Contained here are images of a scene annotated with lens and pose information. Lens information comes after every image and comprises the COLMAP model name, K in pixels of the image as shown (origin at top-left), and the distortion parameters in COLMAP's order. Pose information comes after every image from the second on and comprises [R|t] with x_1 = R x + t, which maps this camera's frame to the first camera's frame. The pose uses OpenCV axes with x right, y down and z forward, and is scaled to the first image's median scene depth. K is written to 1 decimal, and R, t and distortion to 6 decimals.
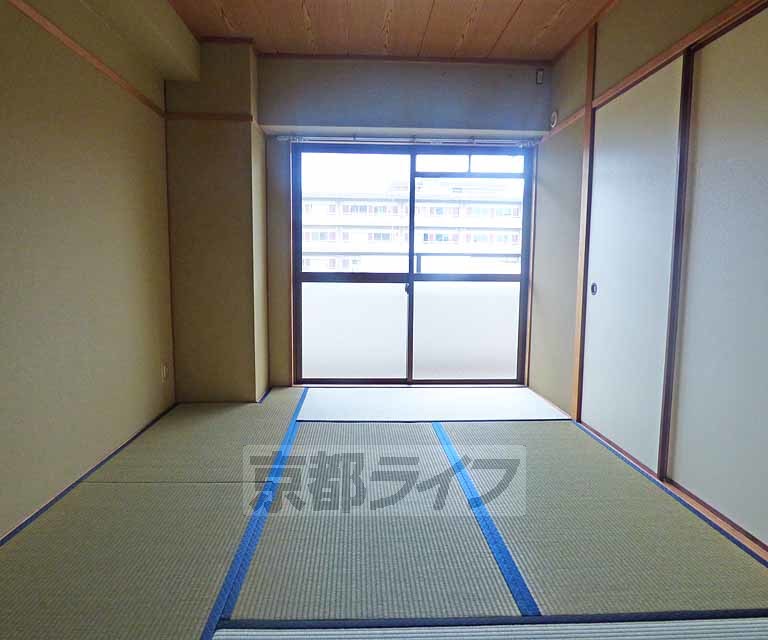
lens RADIAL K [[517.3, 0, 384.0], [0, 517.3, 320.0], [0, 0, 1]] dist [0.005007, -0.055199]
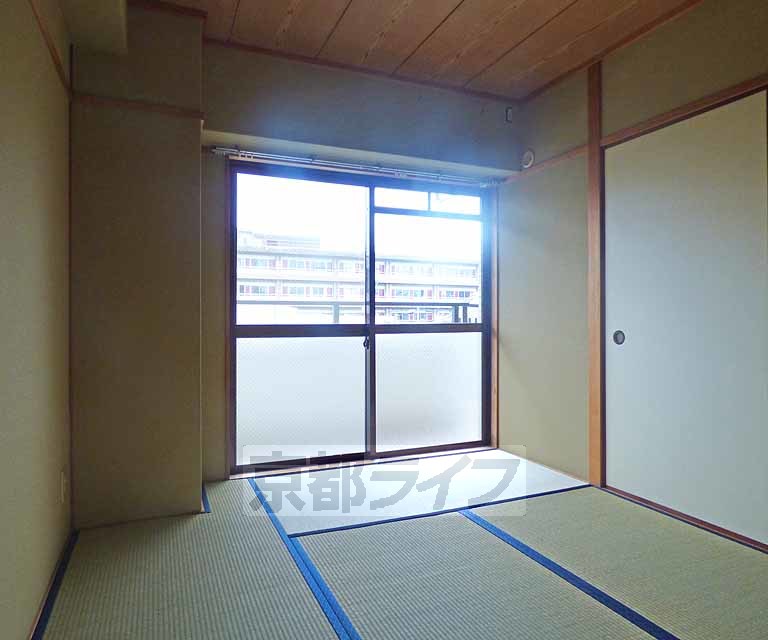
lens RADIAL K [[517.3, 0, 384.0], [0, 517.3, 320.0], [0, 0, 1]] dist [0.005007, -0.055199]
pose [[0.937300, -0.011438, 0.348337, -0.224818], [0.046283, 0.994694, -0.091875, -0.019634], [-0.345438, 0.102237, 0.932856, 0.213563]]
